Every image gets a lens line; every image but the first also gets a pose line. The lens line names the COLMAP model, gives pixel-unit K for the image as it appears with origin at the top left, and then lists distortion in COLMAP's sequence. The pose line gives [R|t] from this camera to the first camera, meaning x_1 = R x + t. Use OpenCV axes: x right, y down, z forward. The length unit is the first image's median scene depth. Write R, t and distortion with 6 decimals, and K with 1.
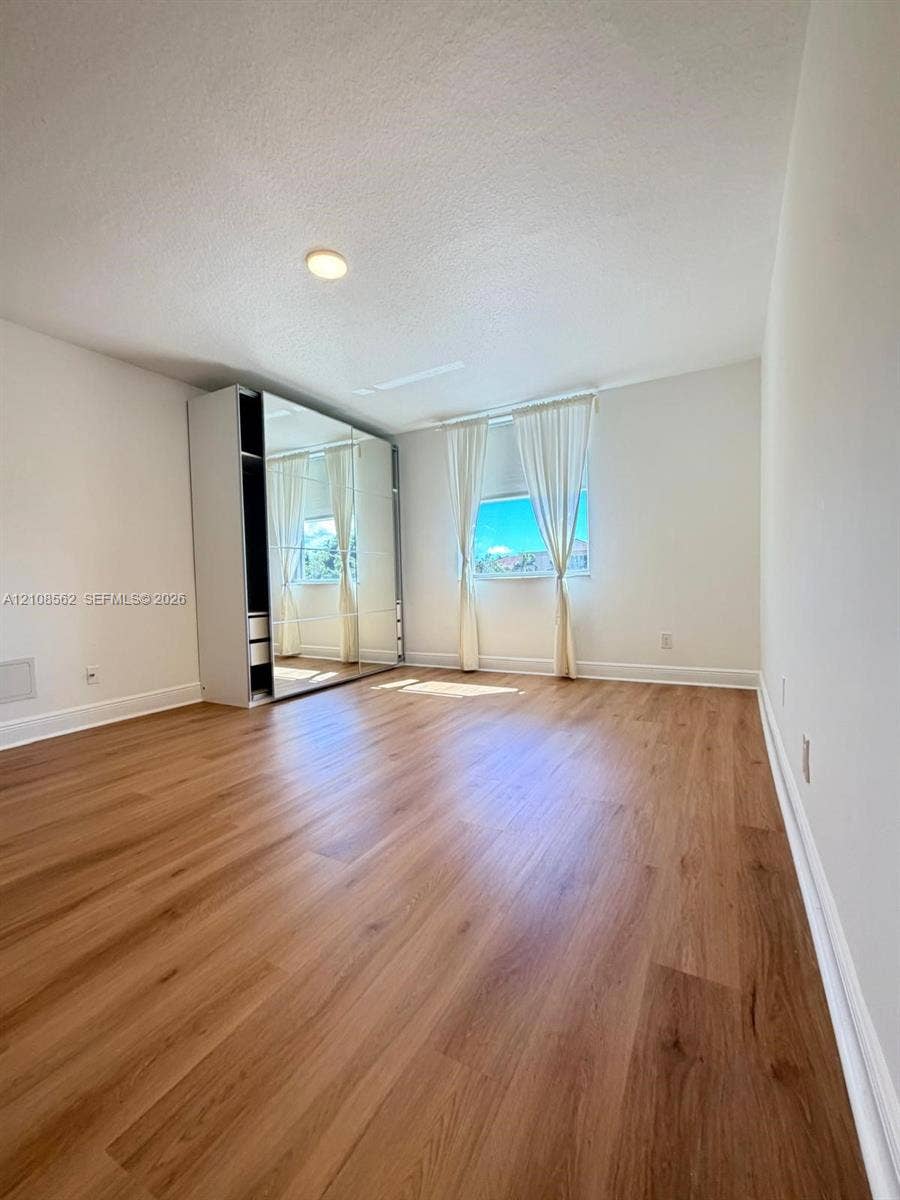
lens RADIAL K [[484.6, 0, 445.5], [0, 484.6, 599.8], [0, 0, 1]] dist [0.000364, 0.000021]
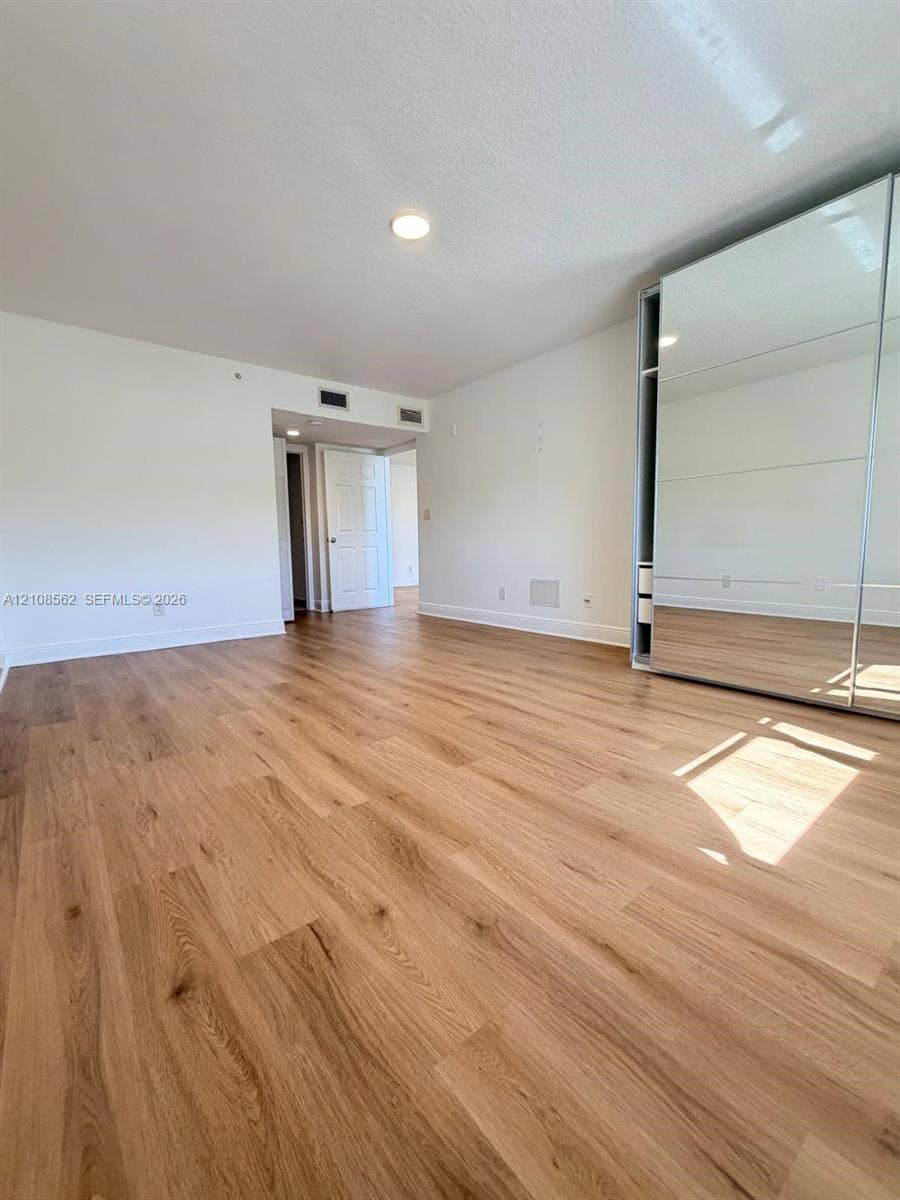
lens RADIAL K [[484.6, 0, 445.5], [0, 484.6, 599.8], [0, 0, 1]] dist [0.000364, 0.000021]
pose [[-0.346522, 0.140065, -0.927526, 0.489231], [-0.006901, 0.988382, 0.151833, -0.032818], [0.938017, 0.059014, -0.341529, 0.891439]]
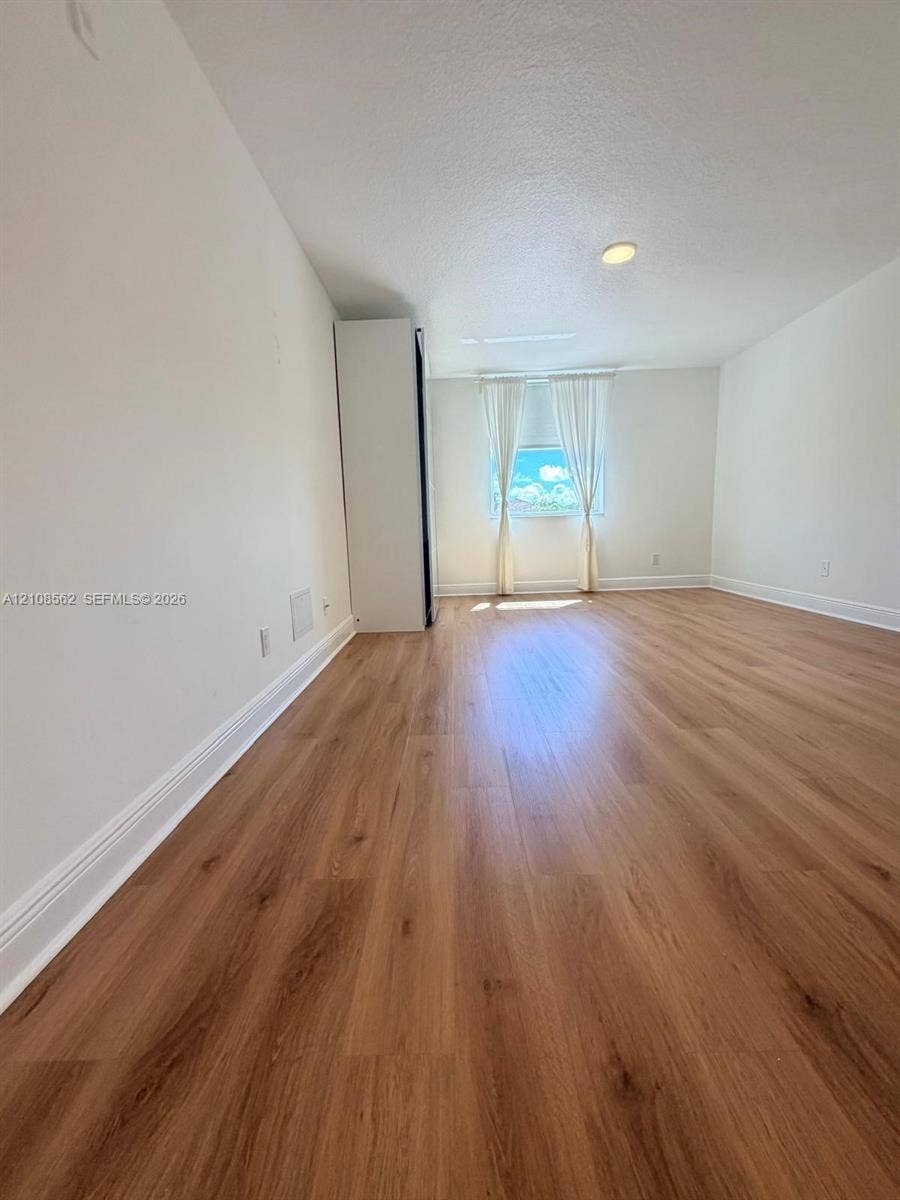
lens RADIAL K [[484.6, 0, 445.5], [0, 484.6, 599.8], [0, 0, 1]] dist [0.000364, 0.000021]
pose [[0.881979, -0.072332, 0.465704, -0.783544], [0.026915, 0.994270, 0.103455, 0.037640], [-0.470519, -0.078711, 0.878872, 0.017908]]
